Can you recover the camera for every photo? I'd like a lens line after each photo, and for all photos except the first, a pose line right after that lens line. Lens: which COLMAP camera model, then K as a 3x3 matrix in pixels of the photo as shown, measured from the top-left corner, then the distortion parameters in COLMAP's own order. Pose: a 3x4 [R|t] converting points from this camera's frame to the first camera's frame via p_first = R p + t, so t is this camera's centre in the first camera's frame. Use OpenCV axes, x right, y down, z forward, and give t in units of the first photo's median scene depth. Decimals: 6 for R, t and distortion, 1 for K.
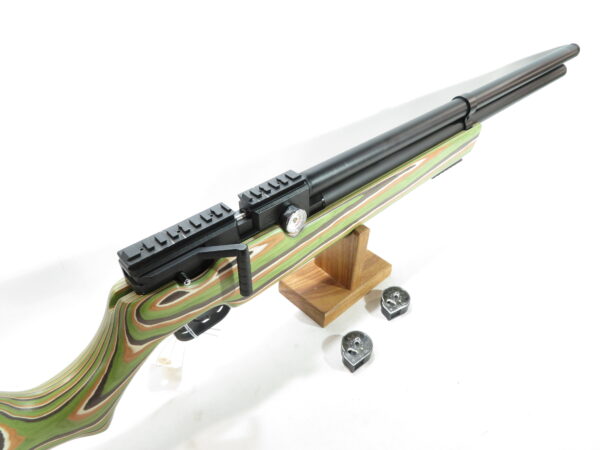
lens RADIAL K [[440.1, 0, 300.0], [0, 440.1, 225.0], [0, 0, 1]] dist [0.000029, -0.003359]
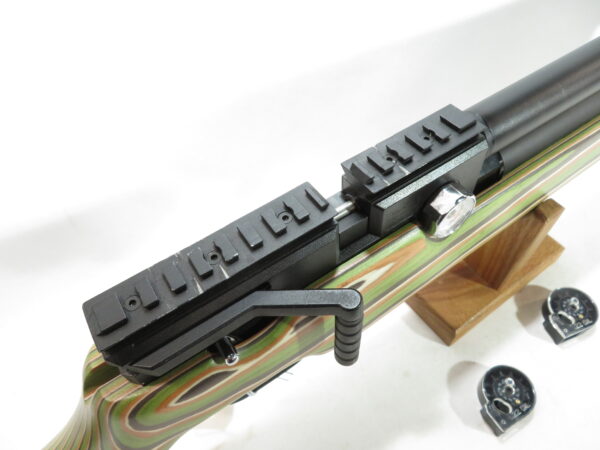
lens RADIAL K [[440.1, 0, 300.0], [0, 440.1, 225.0], [0, 0, 1]] dist [0.000029, -0.003359]
pose [[0.986991, 0.077754, -0.140721, -0.108305], [-0.040000, 0.966513, 0.253480, -0.117538], [0.155718, -0.244554, 0.957050, 0.500908]]
